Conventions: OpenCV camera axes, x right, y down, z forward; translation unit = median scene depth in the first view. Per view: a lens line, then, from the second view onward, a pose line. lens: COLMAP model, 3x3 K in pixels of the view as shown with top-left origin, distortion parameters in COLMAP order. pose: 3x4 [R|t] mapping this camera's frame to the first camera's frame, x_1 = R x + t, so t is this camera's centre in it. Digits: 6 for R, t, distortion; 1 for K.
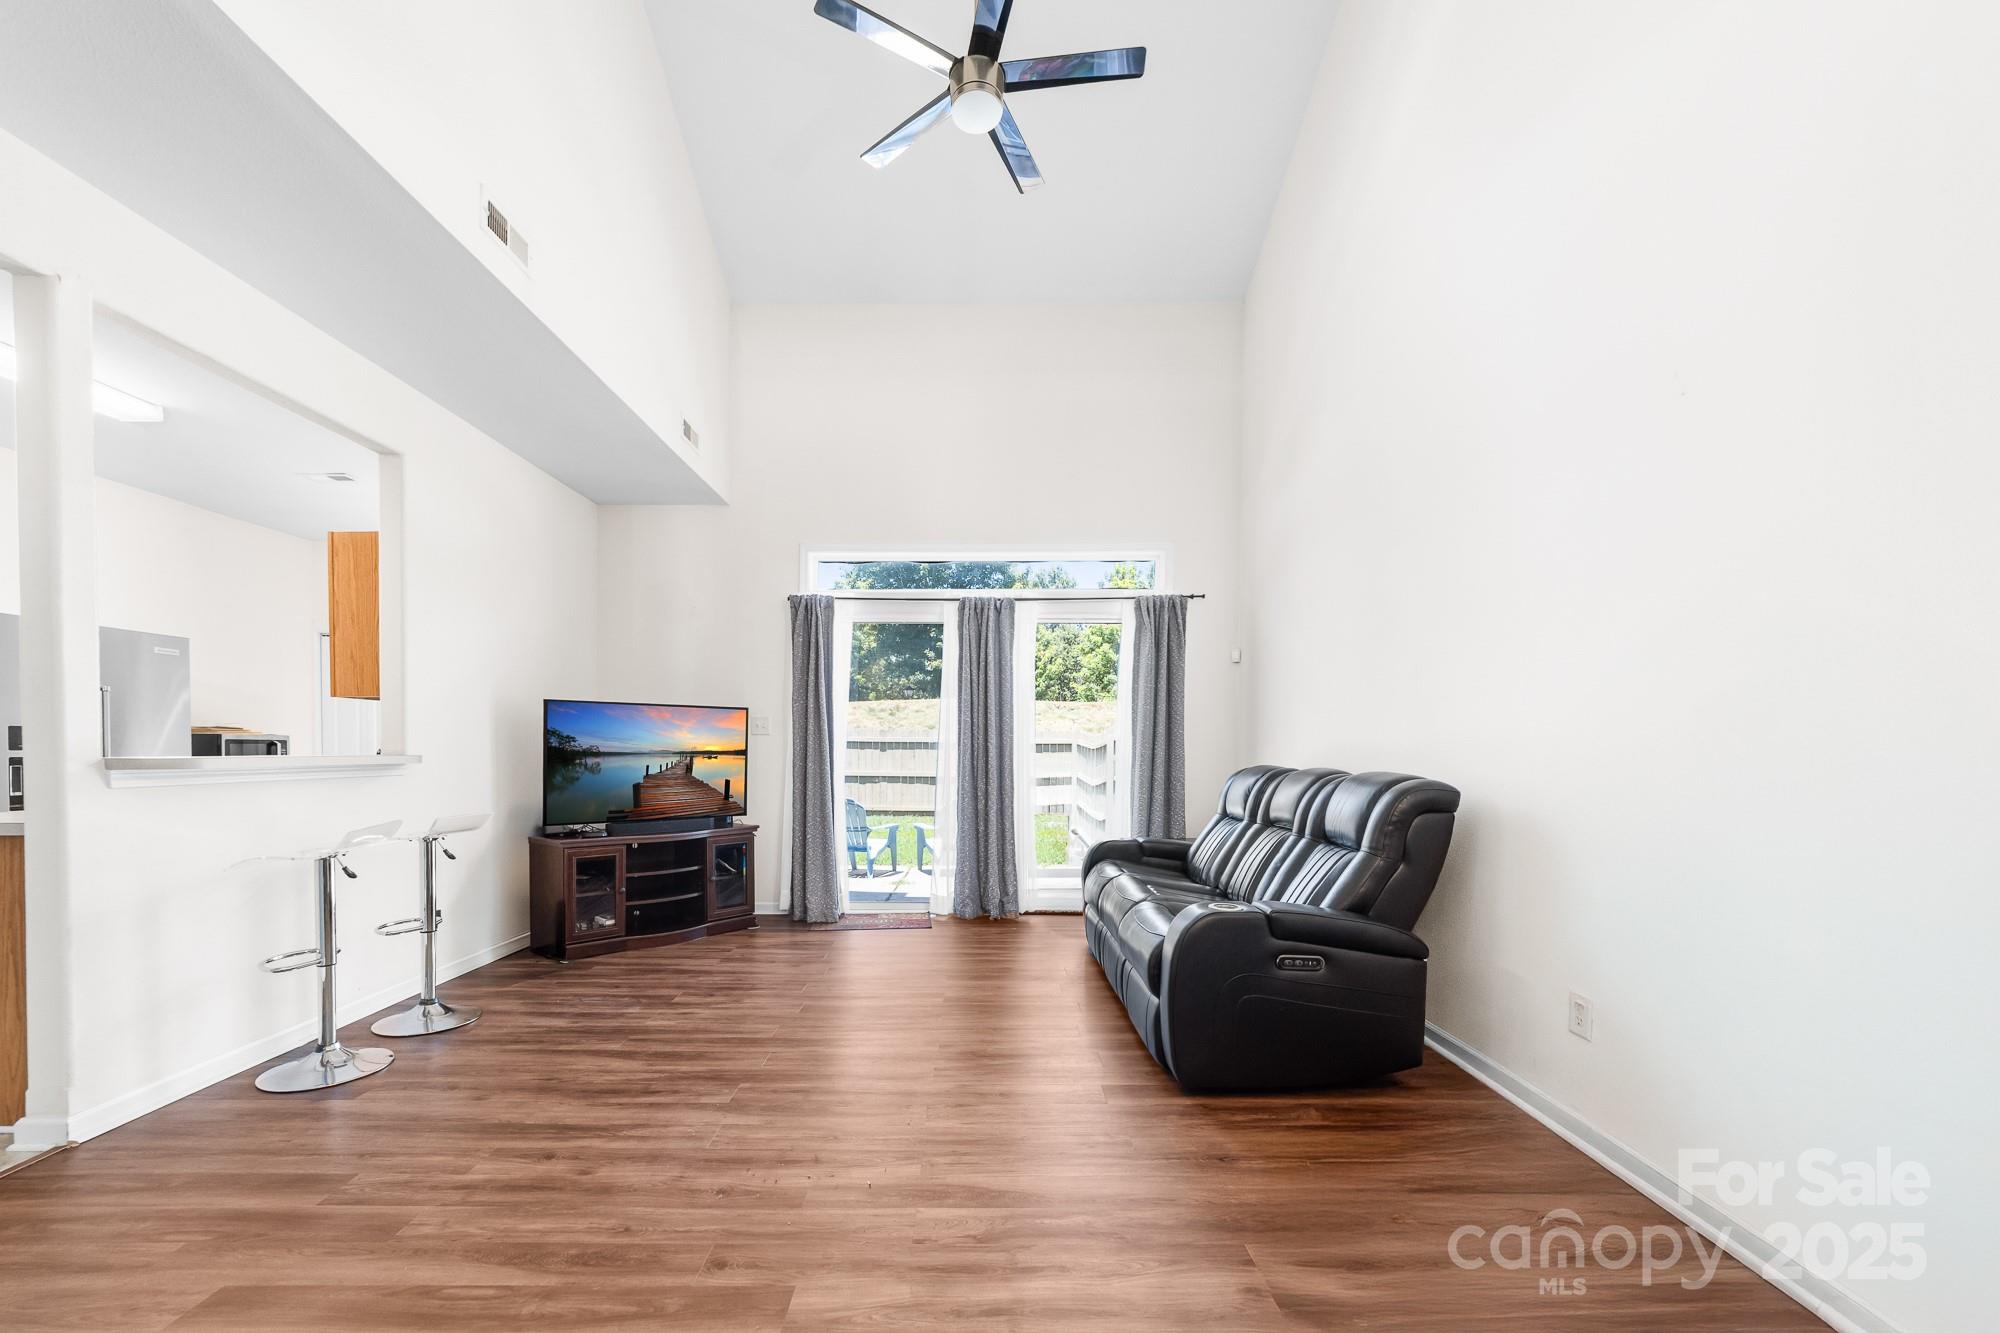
lens RADIAL K [[807.6, 0, 1008.7], [0, 807.6, 770.6], [0, 0, 1]] dist [0.004305, 0.000254]
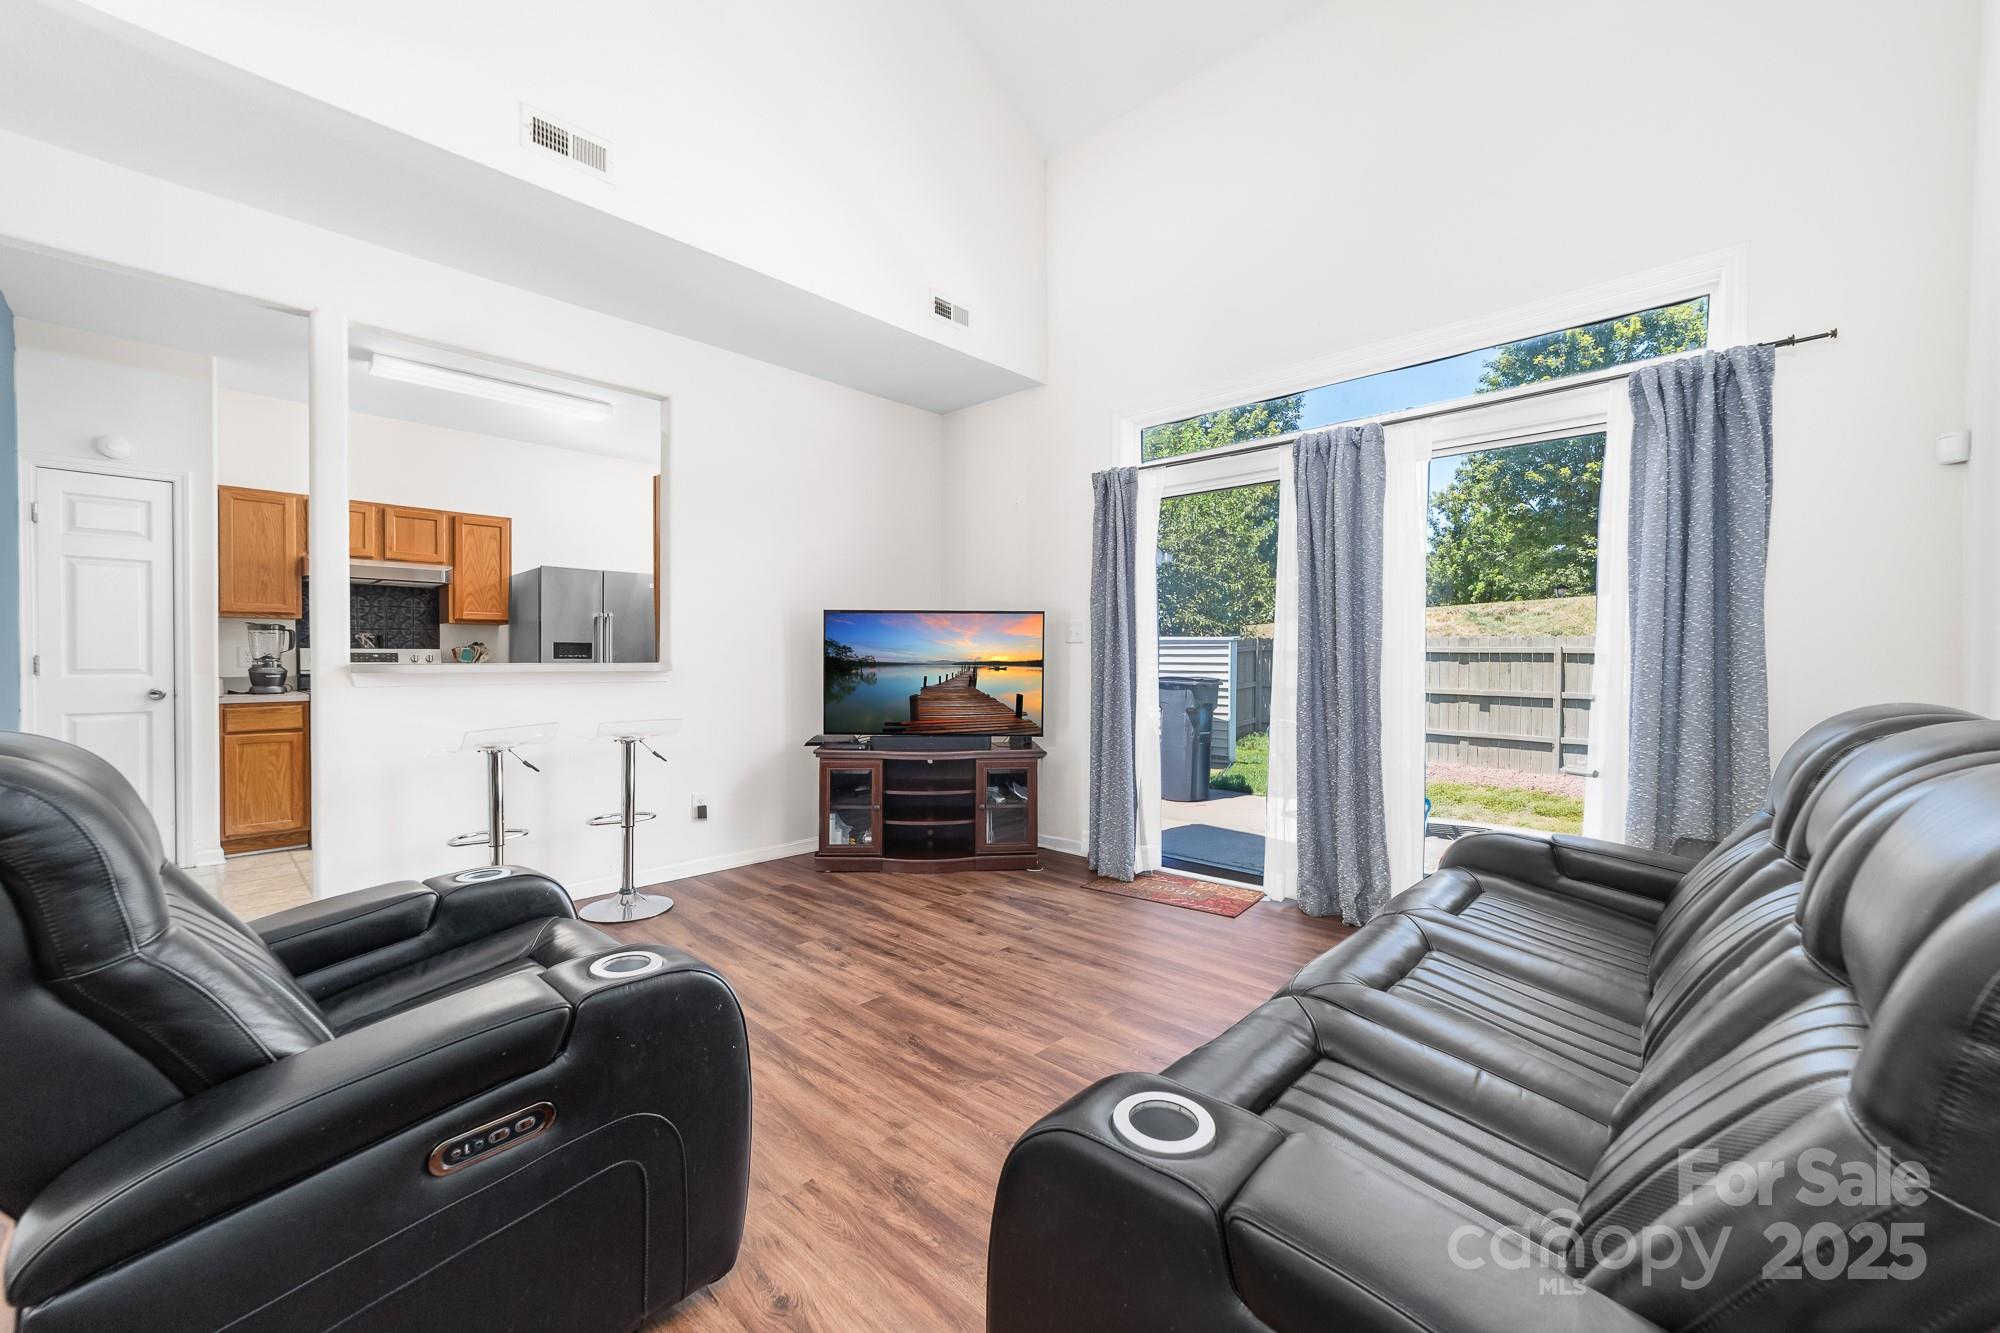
lens RADIAL K [[801.2, 0, 959.7], [0, 801.2, 660.6], [0, 0, 1]] dist [-0.003903, 0.000268]
pose [[0.712249, 0.002577, -0.701922, 0.225382], [-0.021919, 0.999587, -0.018571, -0.008337], [0.701584, 0.028612, 0.712012, 0.350145]]
